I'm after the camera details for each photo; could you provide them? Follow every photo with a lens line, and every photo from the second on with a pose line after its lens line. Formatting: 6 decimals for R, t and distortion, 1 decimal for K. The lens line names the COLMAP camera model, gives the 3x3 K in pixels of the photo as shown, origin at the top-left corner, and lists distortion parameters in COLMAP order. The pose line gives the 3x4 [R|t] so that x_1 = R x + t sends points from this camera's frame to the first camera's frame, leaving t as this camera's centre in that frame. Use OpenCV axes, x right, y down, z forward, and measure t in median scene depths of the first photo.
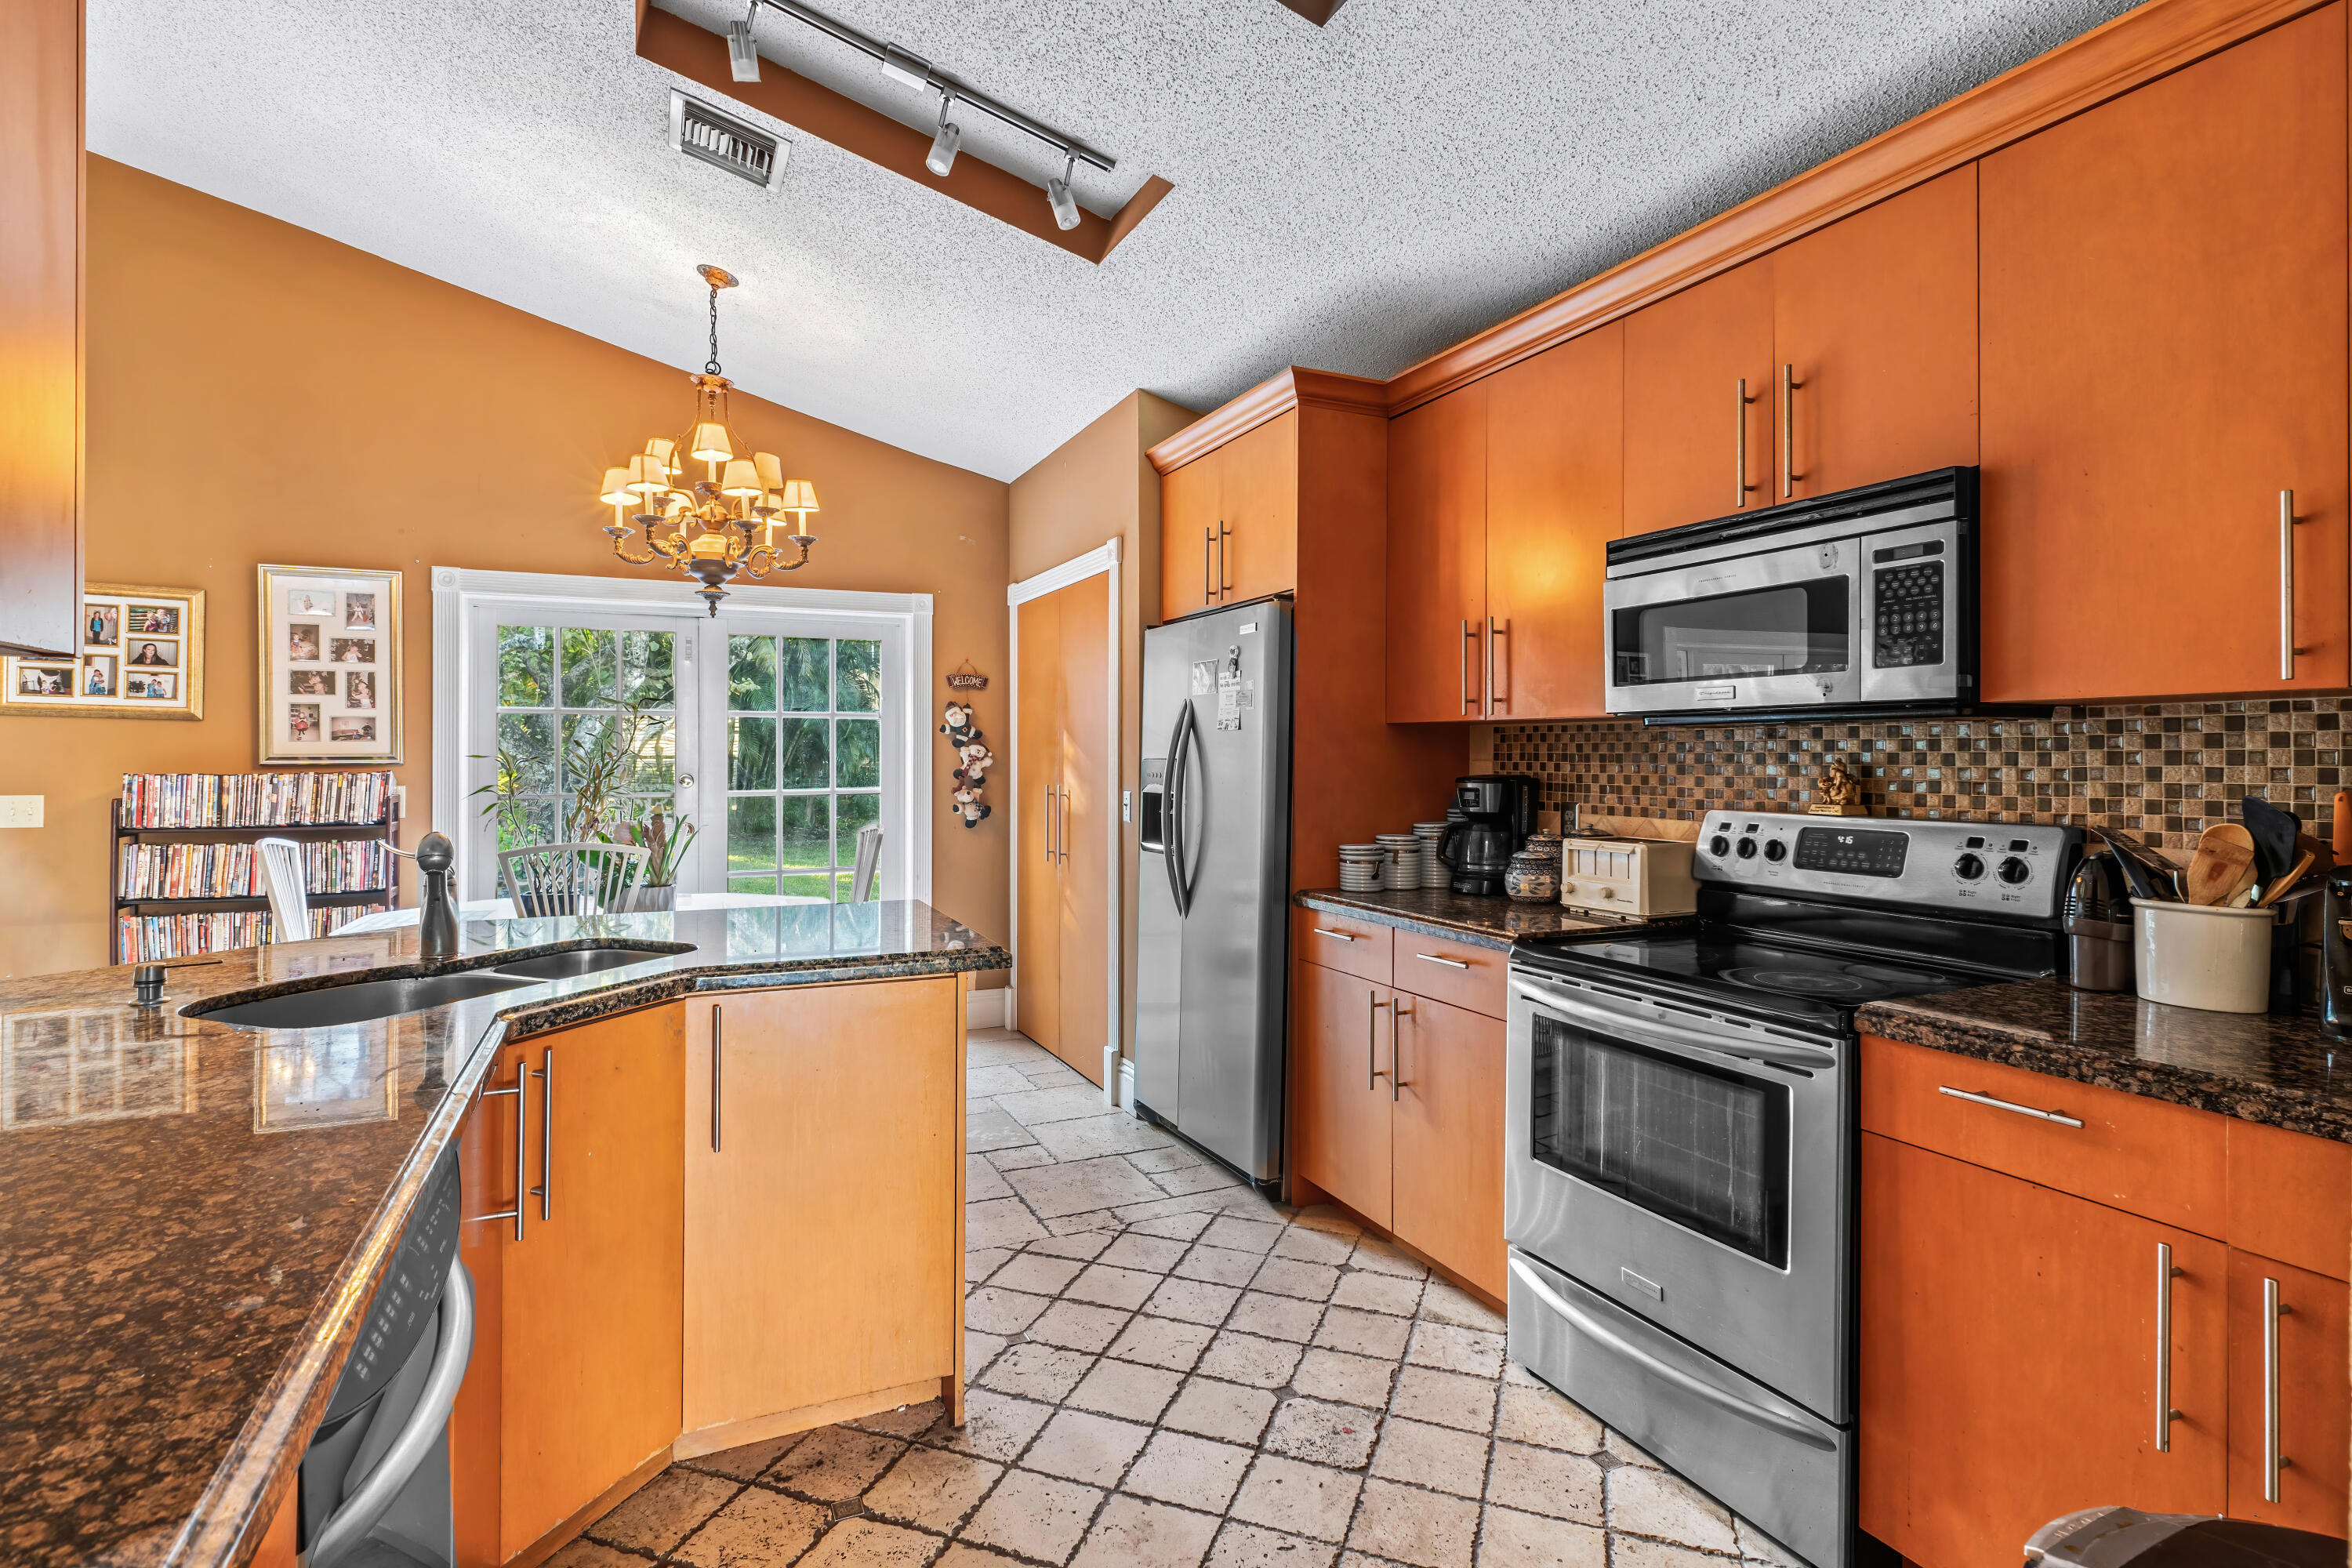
lens RADIAL K [[1147.2, 0, 1178.0], [0, 1147.2, 744.7], [0, 0, 1]] dist [0.000928, 0.000625]
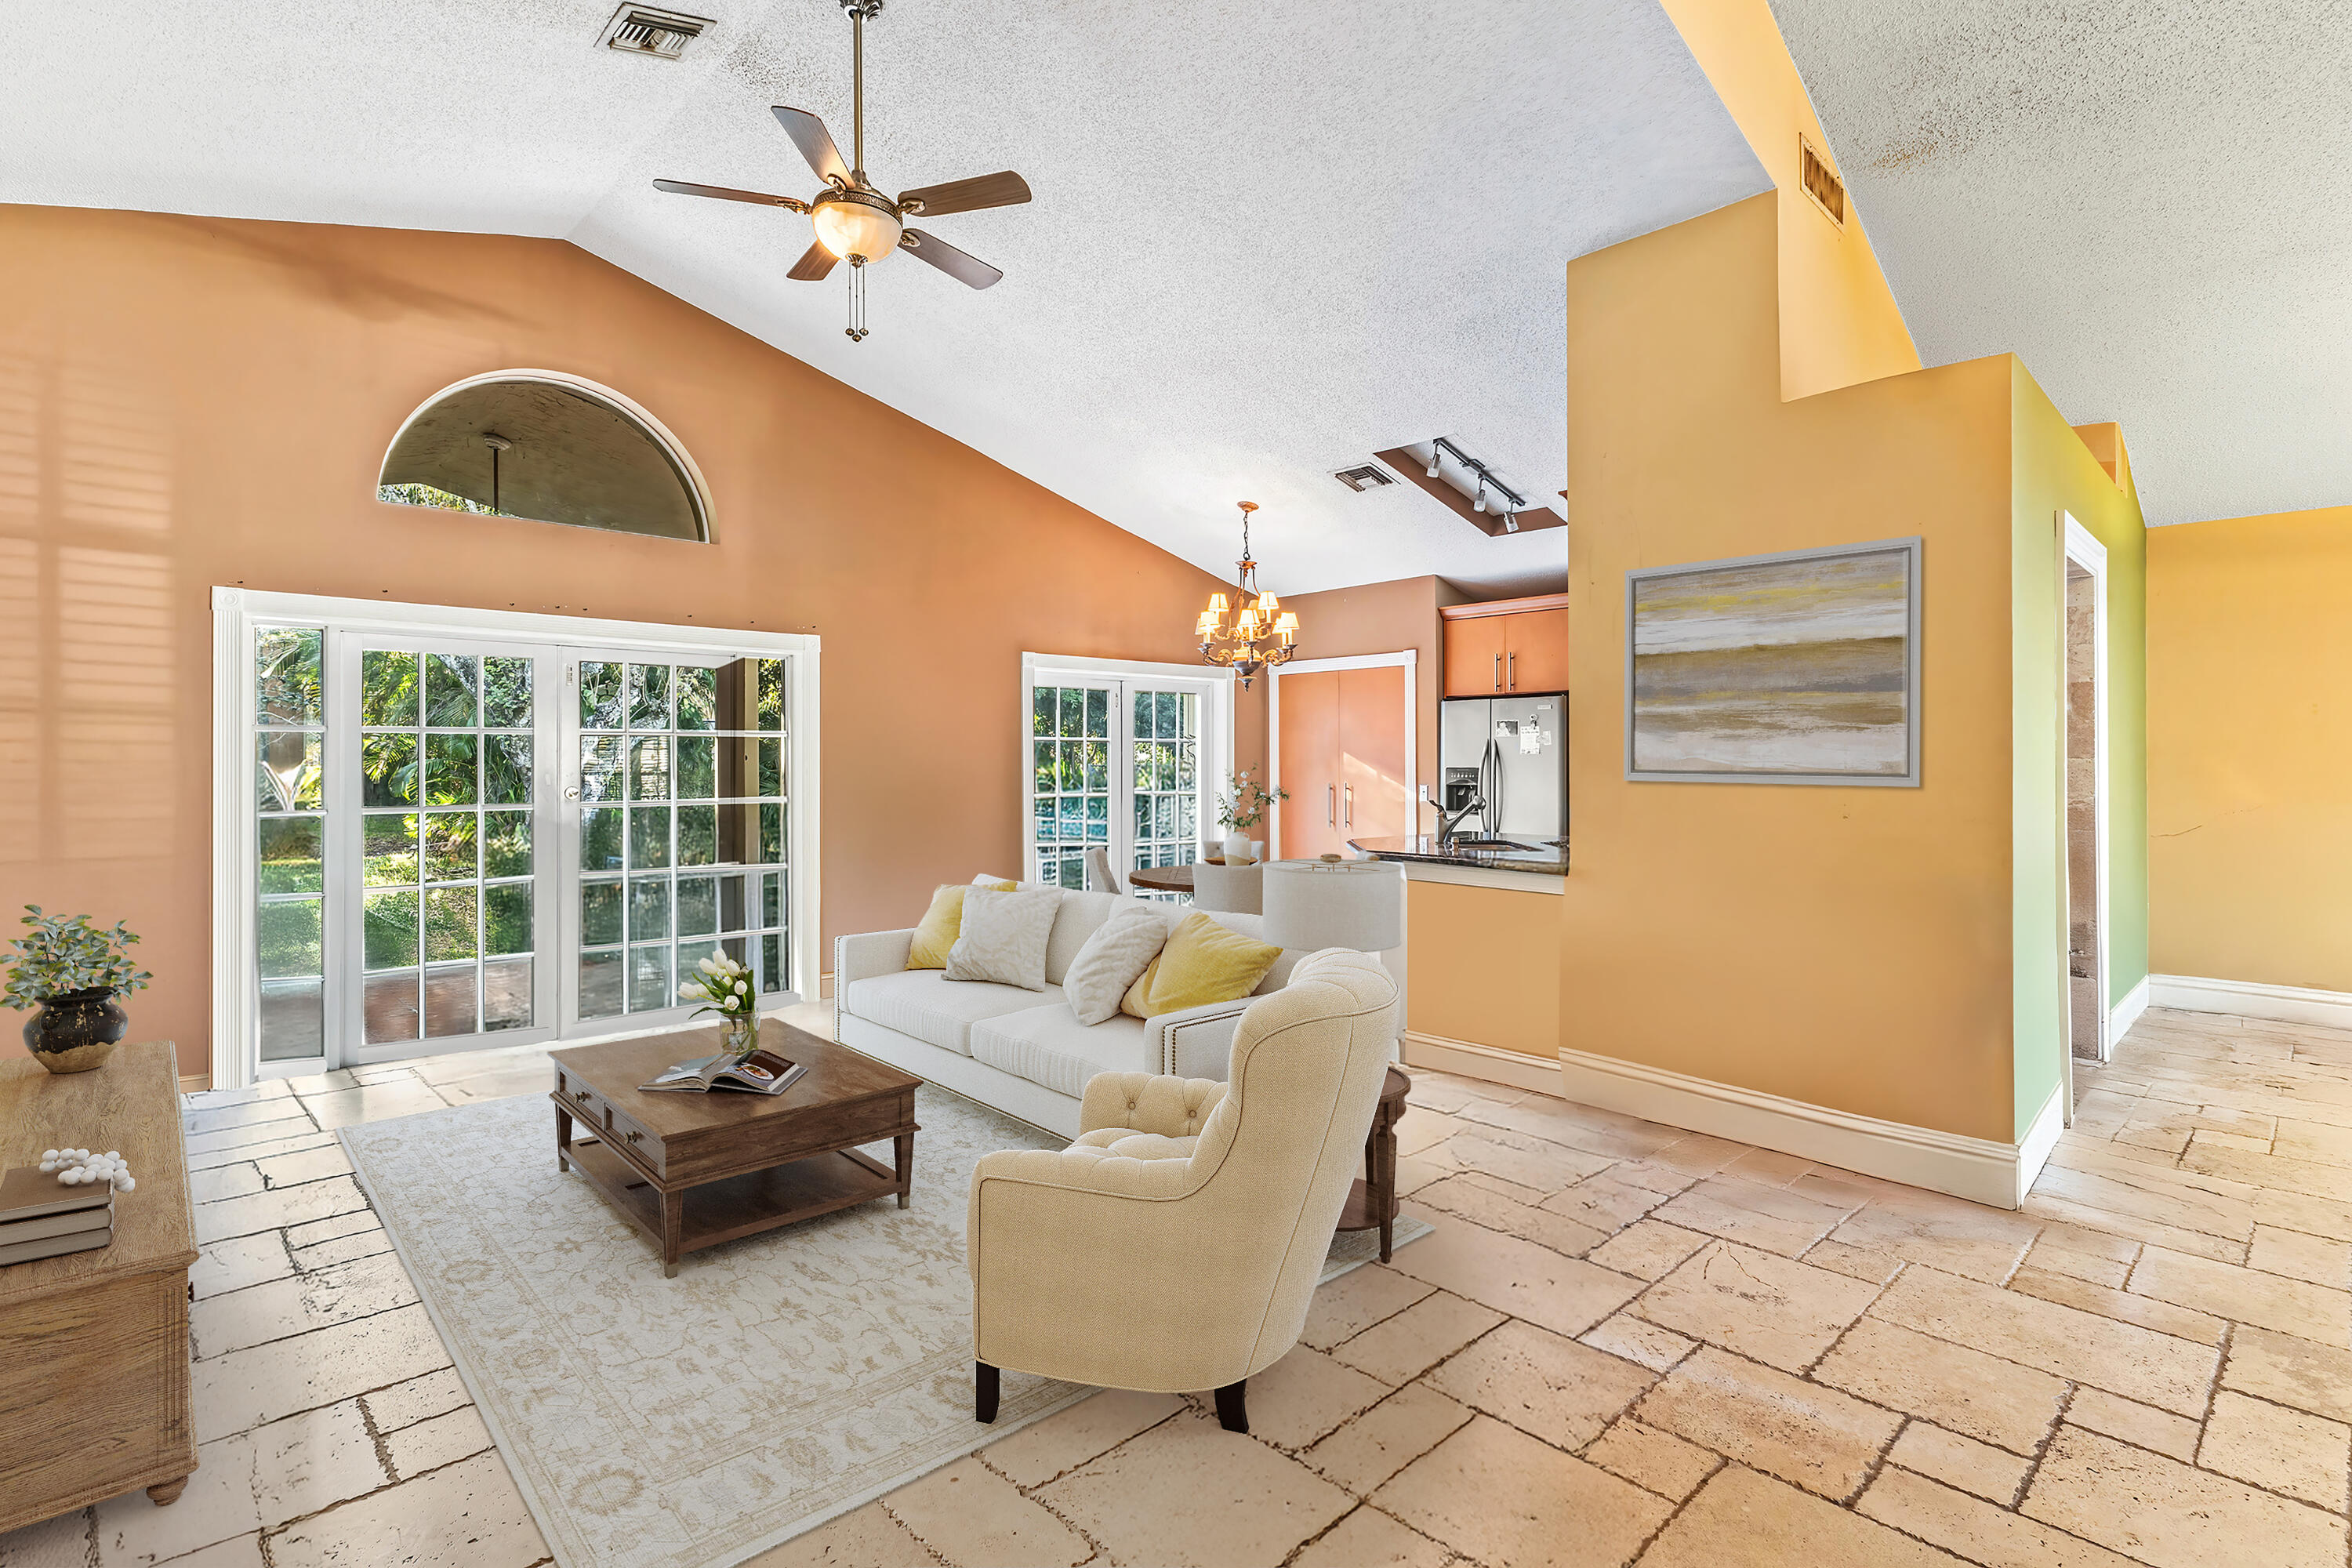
lens RADIAL K [[1117.6, 0, 1176.0], [0, 1117.6, 784.0], [0, 0, 1]] dist [0.000862, 0.000013]
pose [[0.949494, -0.009057, 0.313656, -0.988231], [0.000468, 0.999623, 0.027448, -0.012497], [-0.313786, -0.025915, 0.949140, -0.606304]]
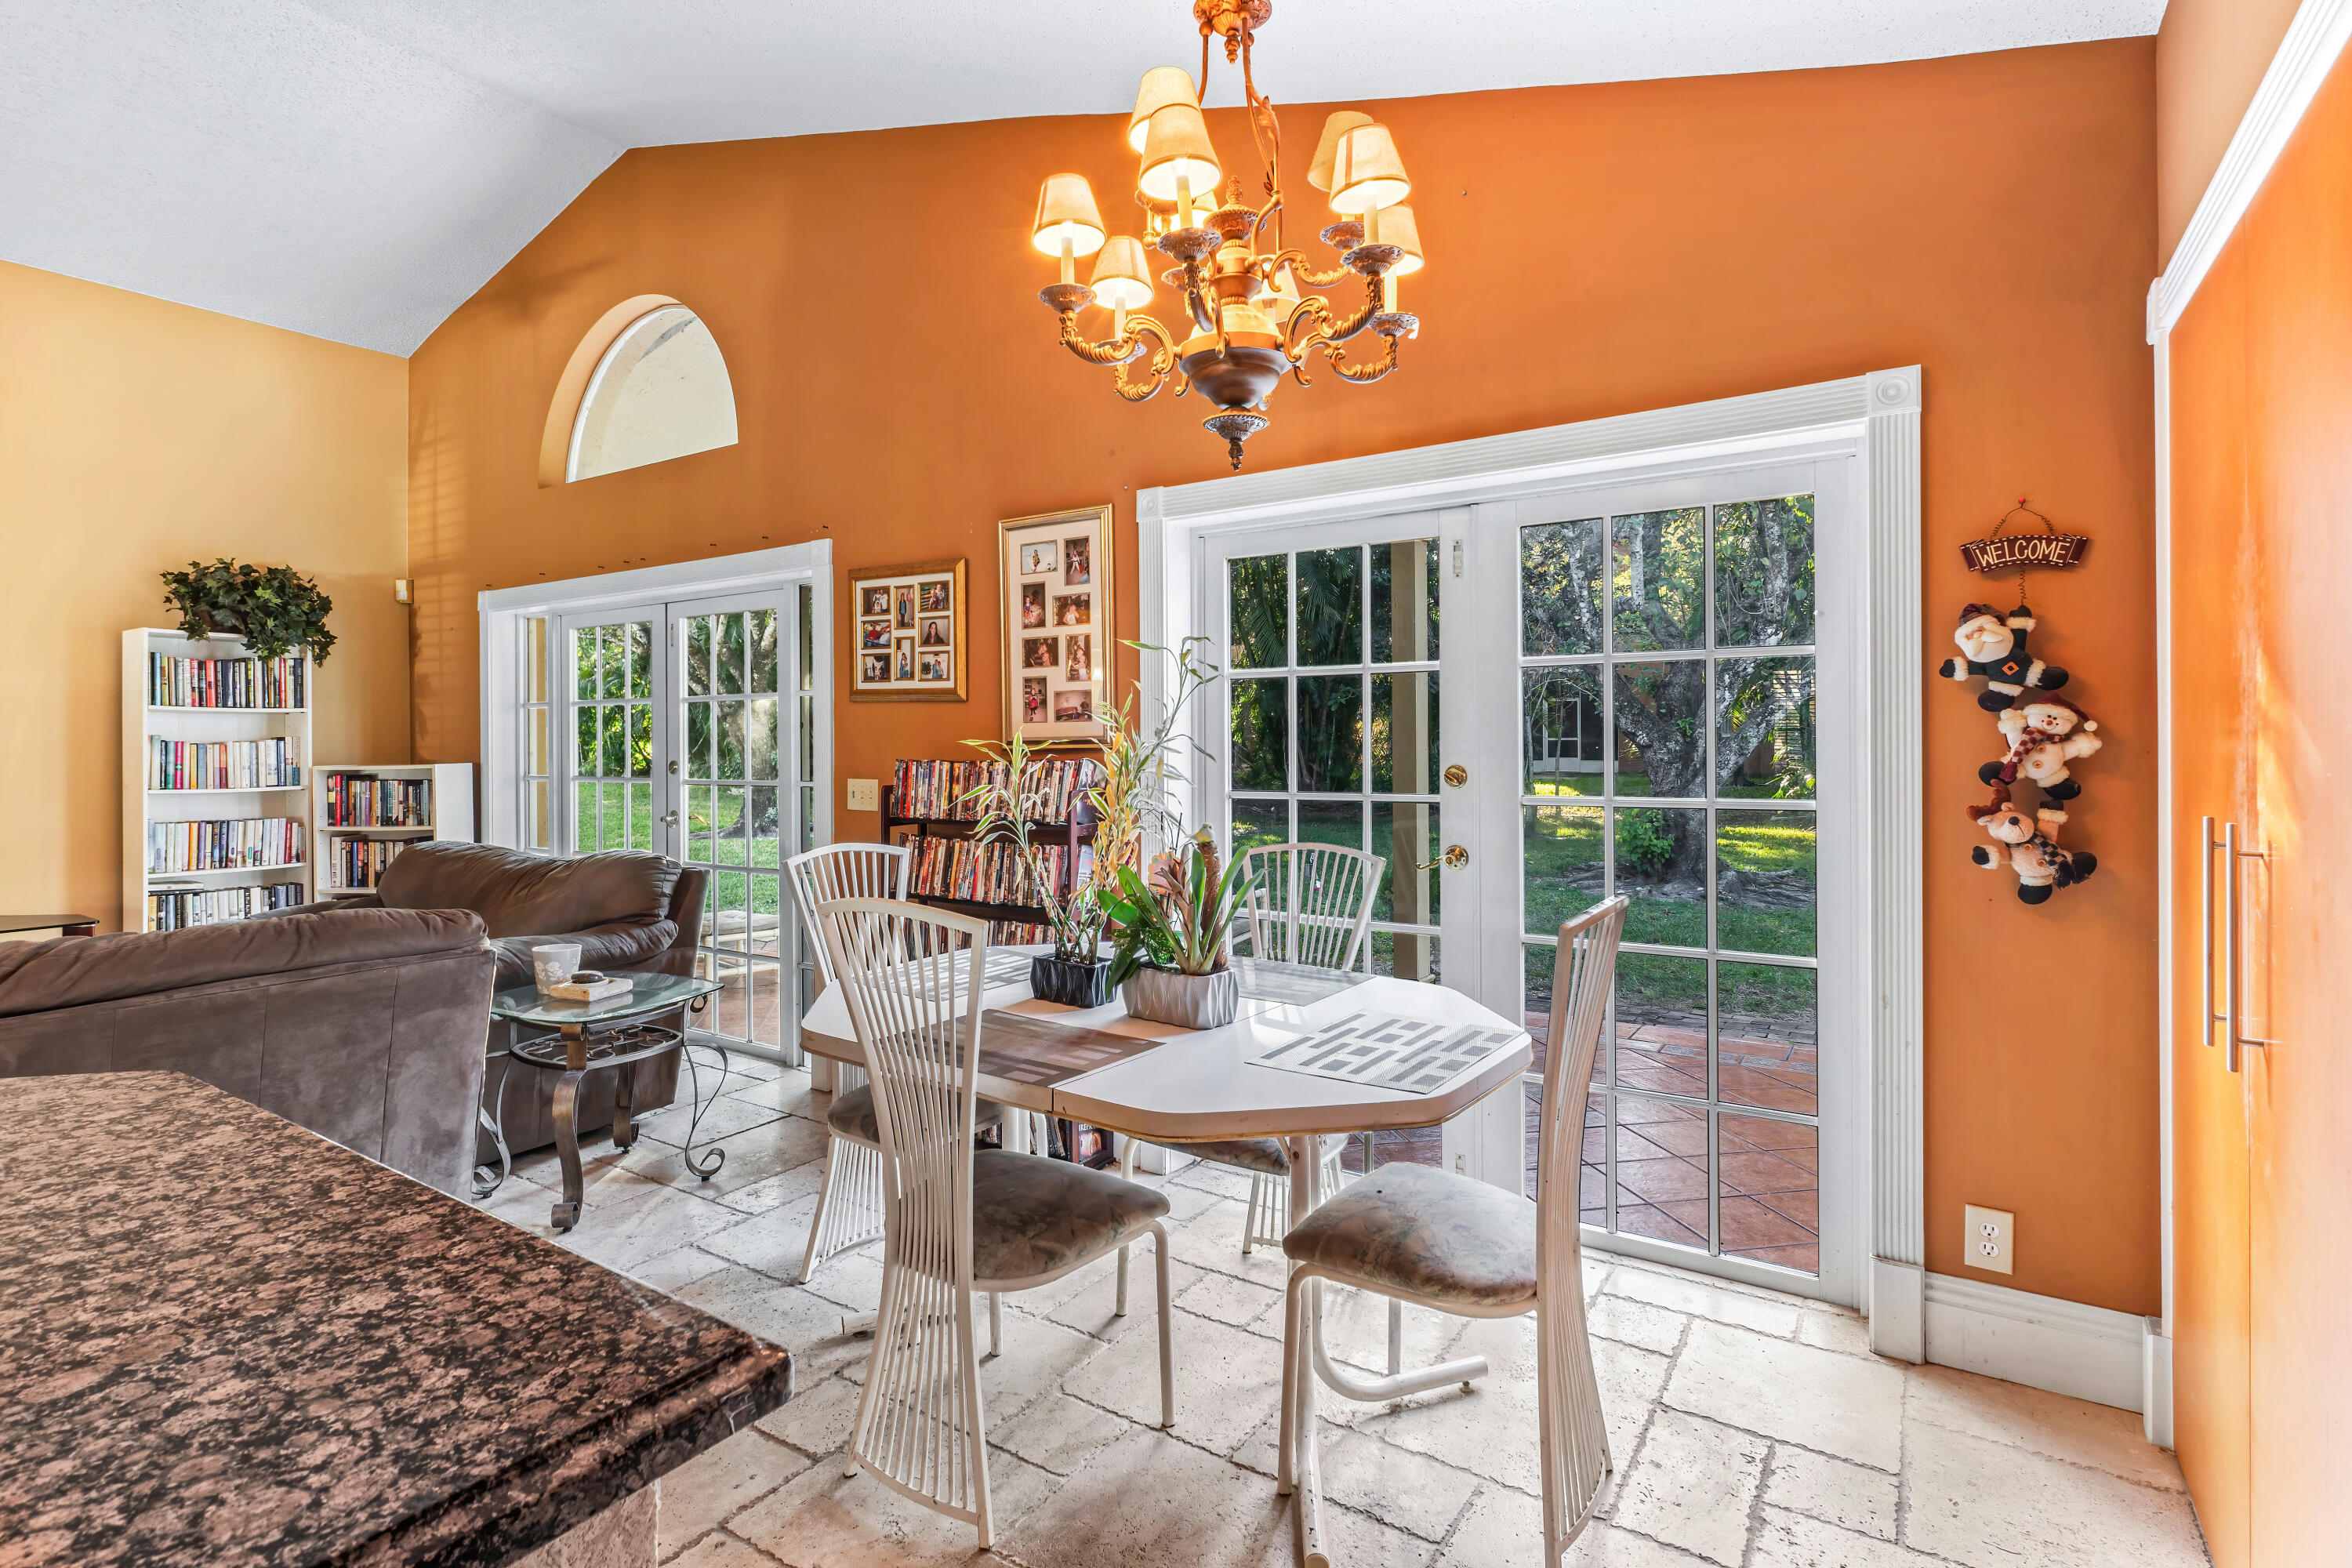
lens RADIAL K [[1147.2, 0, 1178.0], [0, 1147.2, 744.7], [0, 0, 1]] dist [0.000928, 0.000625]
pose [[0.523138, 0.000527, -0.852248, 0.014832], [0.018079, 0.999768, 0.011715, 0.005381], [0.852056, -0.021536, 0.523007, 0.644330]]
